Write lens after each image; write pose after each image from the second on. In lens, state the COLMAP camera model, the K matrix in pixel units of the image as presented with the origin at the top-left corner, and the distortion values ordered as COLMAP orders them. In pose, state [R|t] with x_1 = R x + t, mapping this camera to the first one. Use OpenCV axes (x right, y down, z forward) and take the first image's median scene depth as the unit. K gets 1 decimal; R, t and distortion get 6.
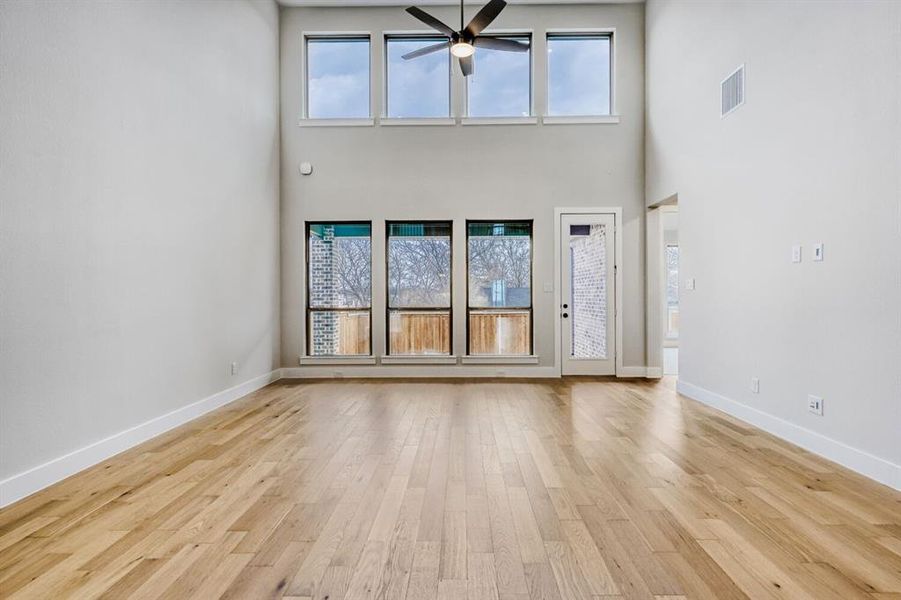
lens RADIAL K [[443.5, 0, 455.1], [0, 443.5, 294.9], [0, 0, 1]] dist [0.002291, -0.002126]
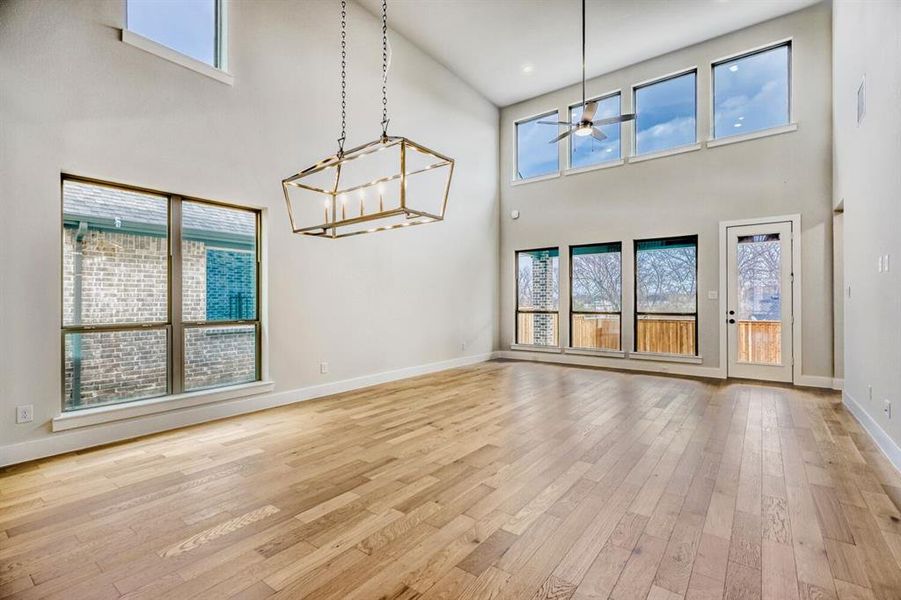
lens RADIAL K [[408.0, 0, 446.6], [0, 408.0, 300.1], [0, 0, 1]] dist [-0.001545, 0.001678]
pose [[0.798250, 0.000815, -0.602326, 0.289928], [-0.000875, 1.000000, 0.000194, -0.004707], [0.602326, 0.000372, 0.798250, -0.202067]]
